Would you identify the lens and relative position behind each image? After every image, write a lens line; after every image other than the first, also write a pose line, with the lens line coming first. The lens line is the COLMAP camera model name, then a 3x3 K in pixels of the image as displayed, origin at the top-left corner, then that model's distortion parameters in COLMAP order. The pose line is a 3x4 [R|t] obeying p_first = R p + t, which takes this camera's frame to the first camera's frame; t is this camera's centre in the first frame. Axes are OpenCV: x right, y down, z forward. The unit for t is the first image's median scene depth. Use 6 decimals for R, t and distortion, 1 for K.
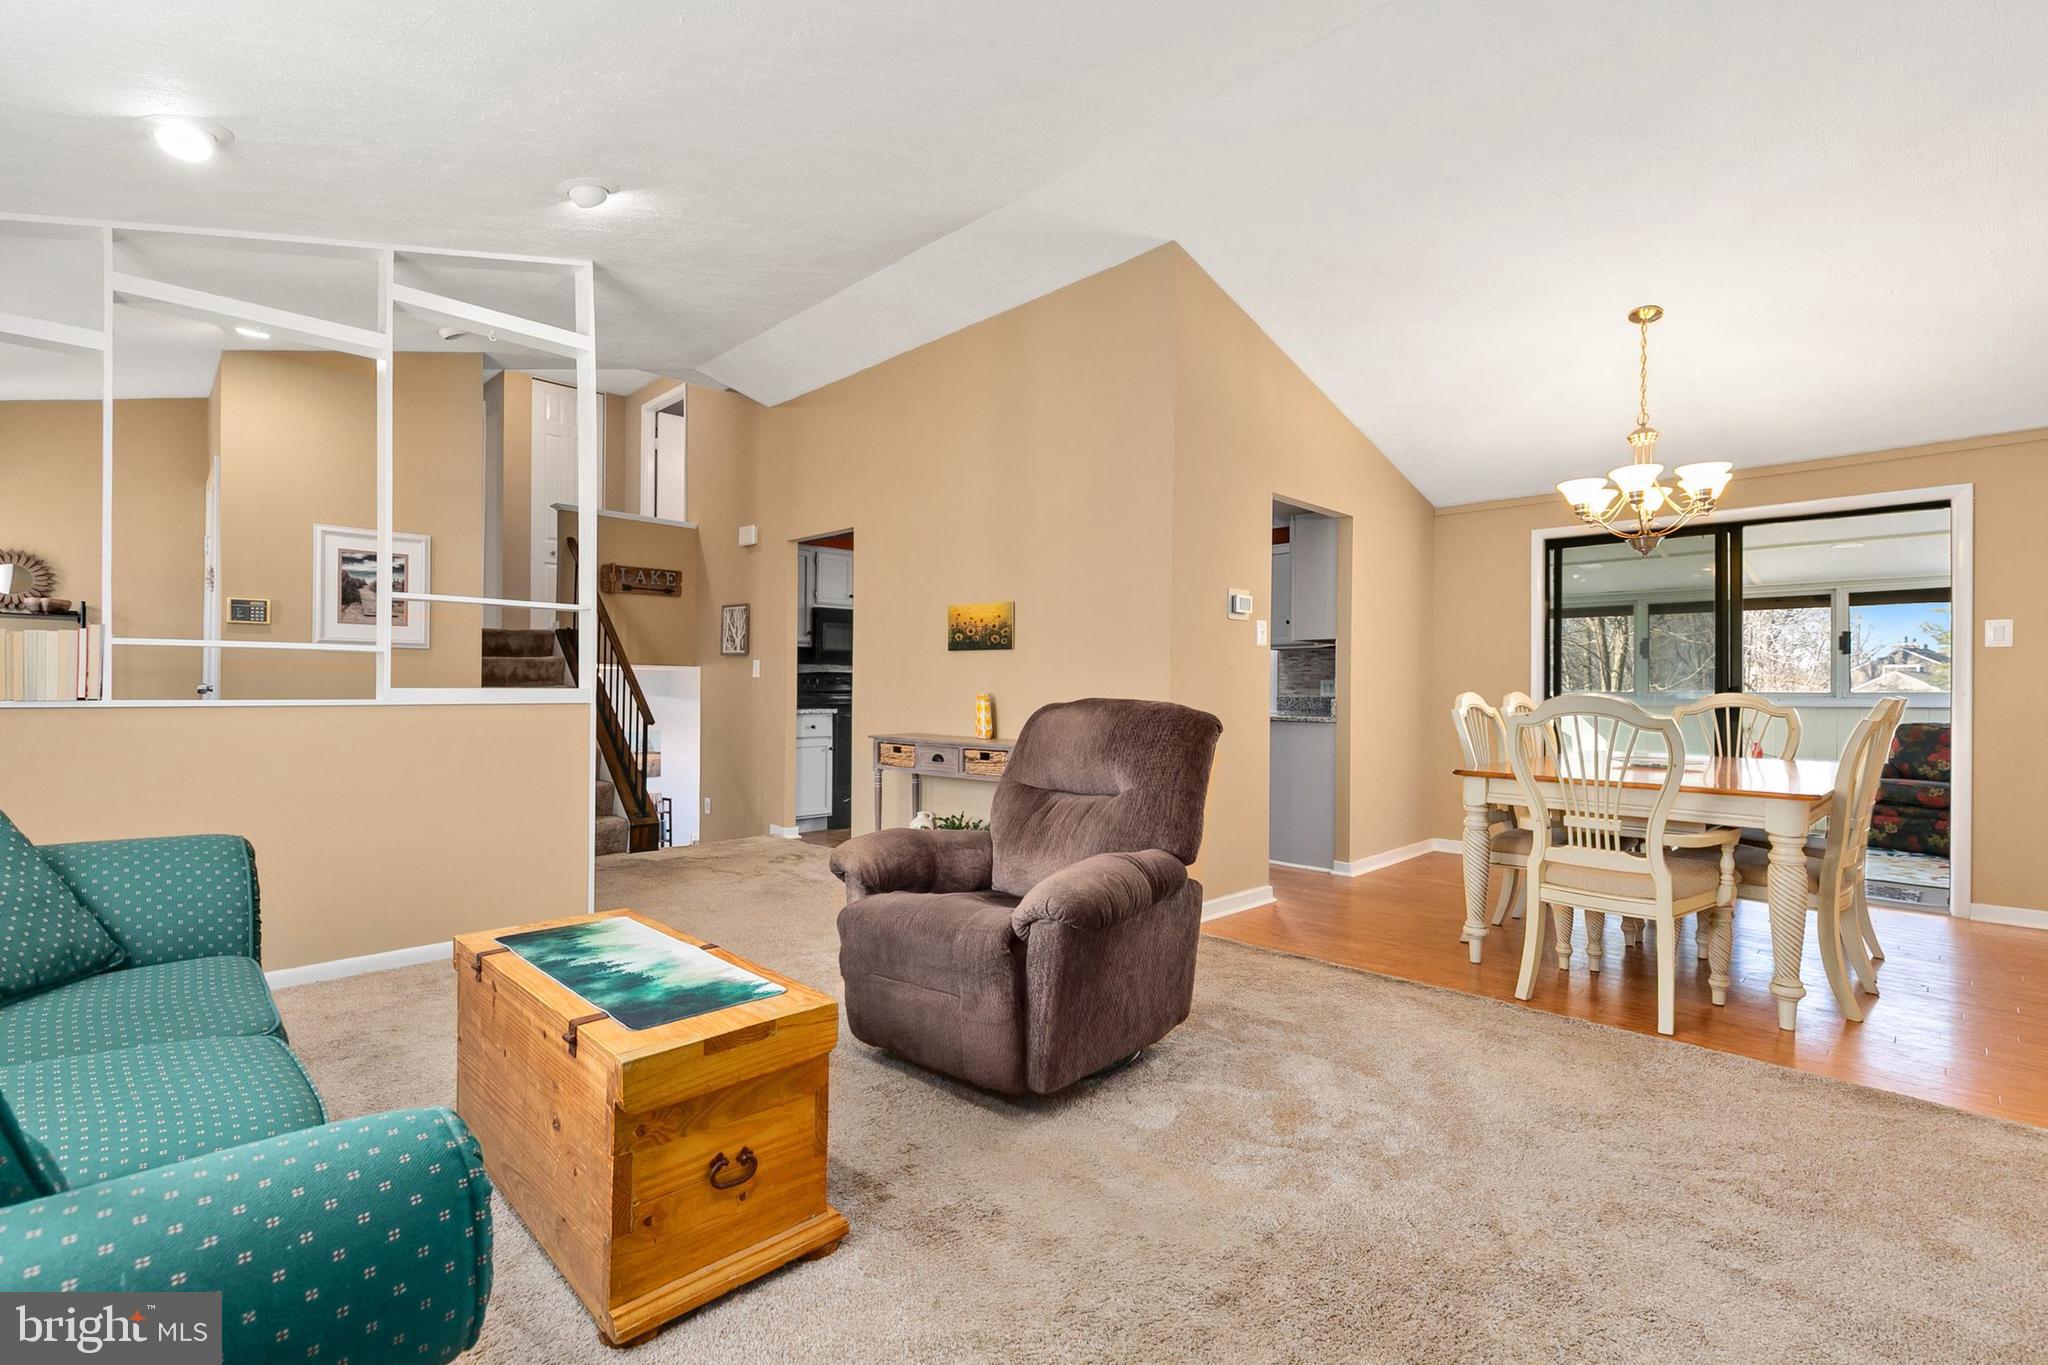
lens RADIAL K [[931.2, 0, 1023.6], [0, 931.2, 678.0], [0, 0, 1]] dist [0.011084, -0.002089]
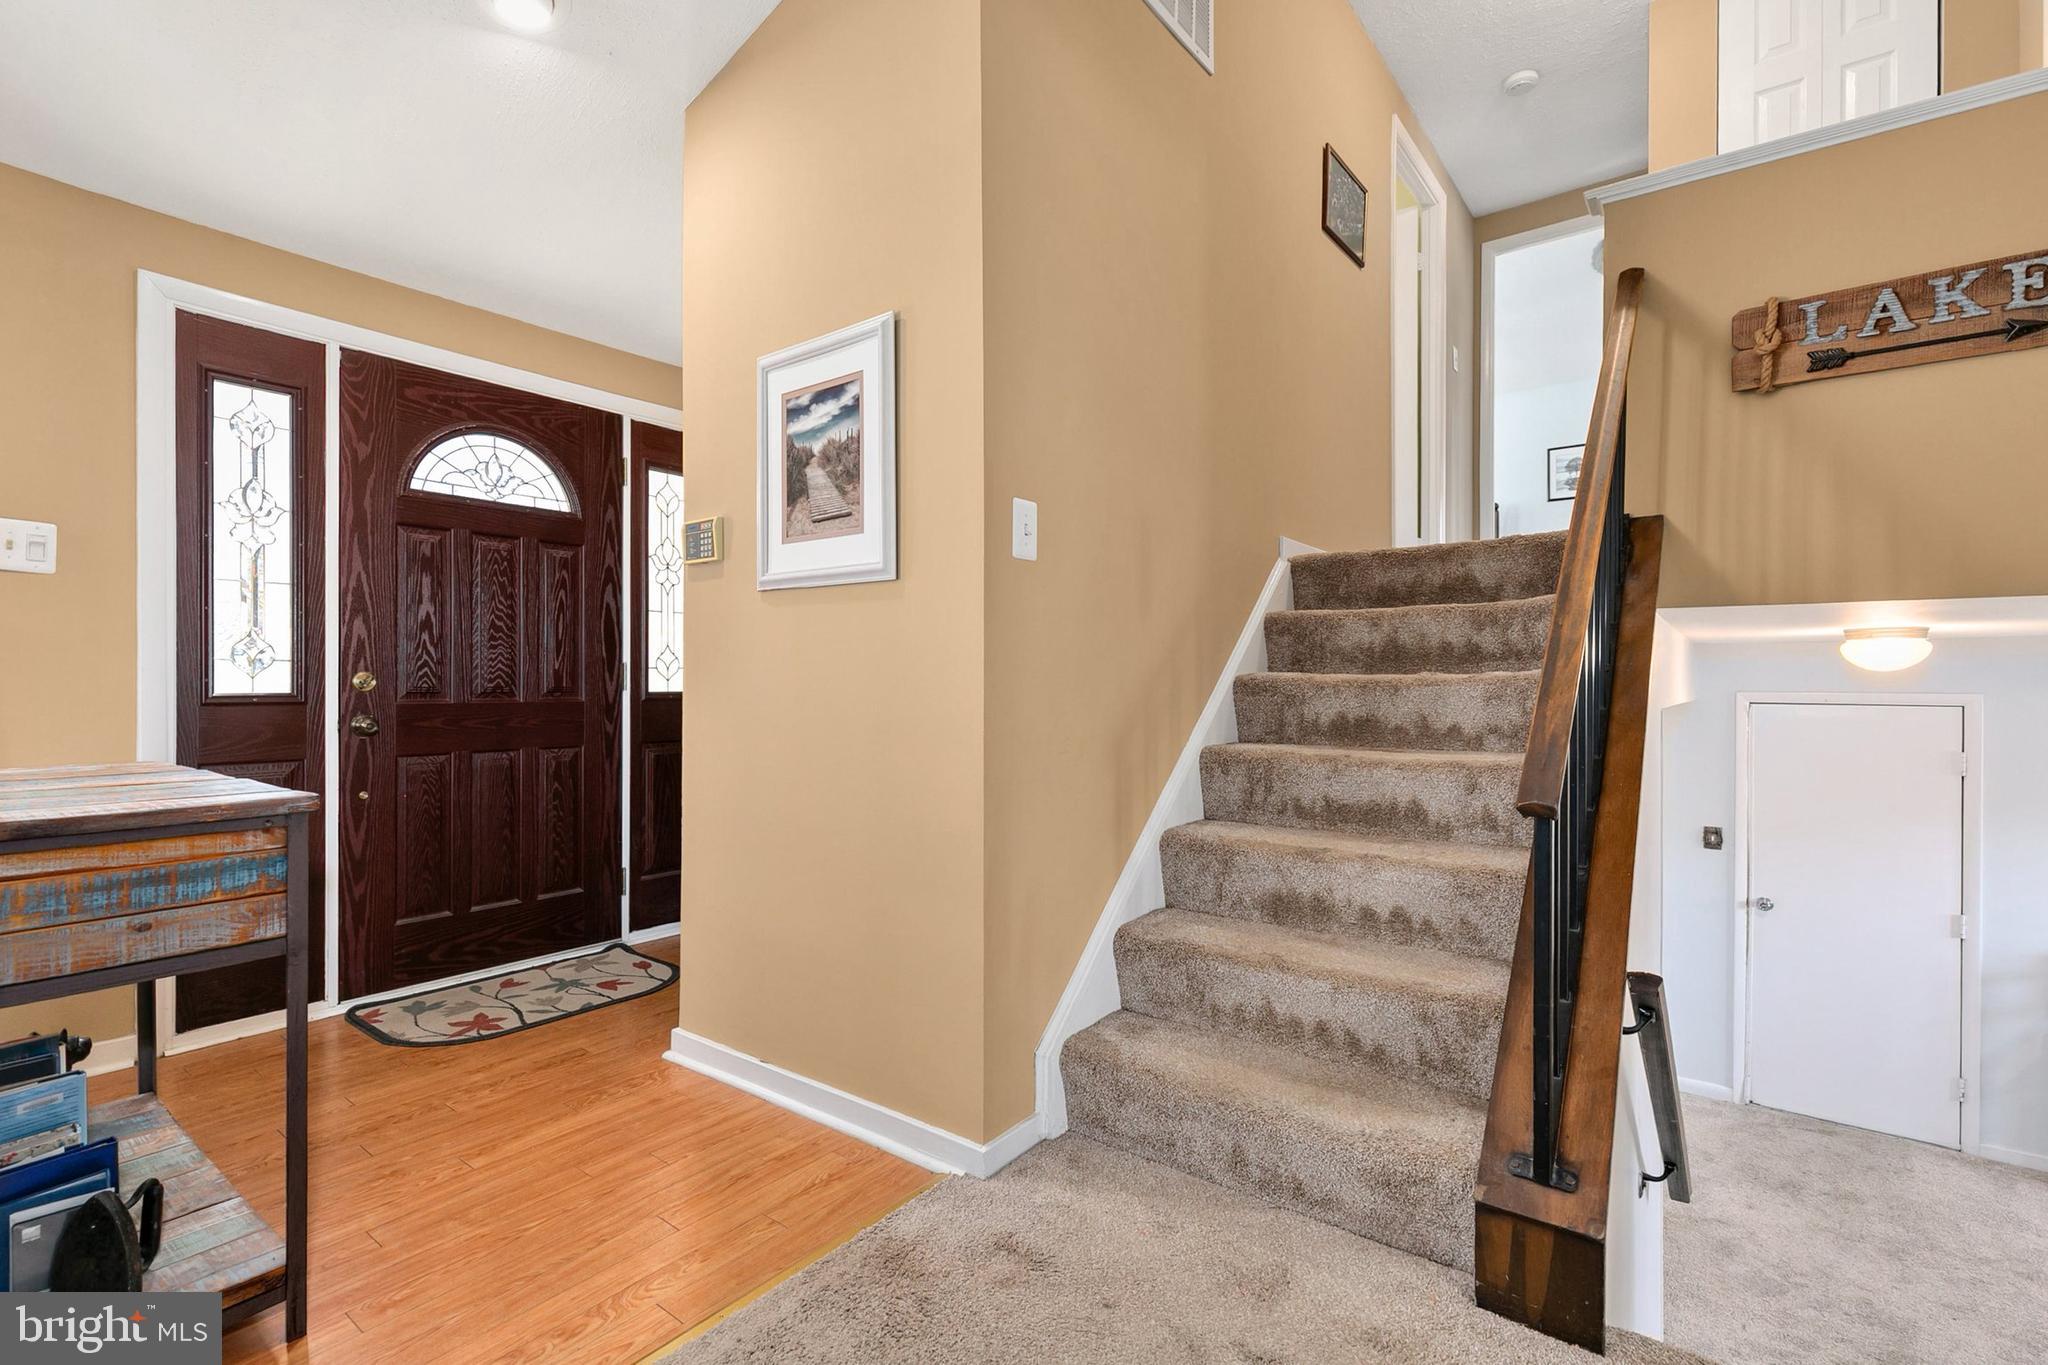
lens RADIAL K [[931.2, 0, 1020.2], [0, 931.2, 680.7], [0, 0, 1]] dist [0.011084, -0.002089]
pose [[0.124922, -0.002149, -0.992164, -0.218198], [0.006136, 0.999980, -0.001394, 0.015924], [0.992148, -0.005914, 0.124932, 1.045719]]
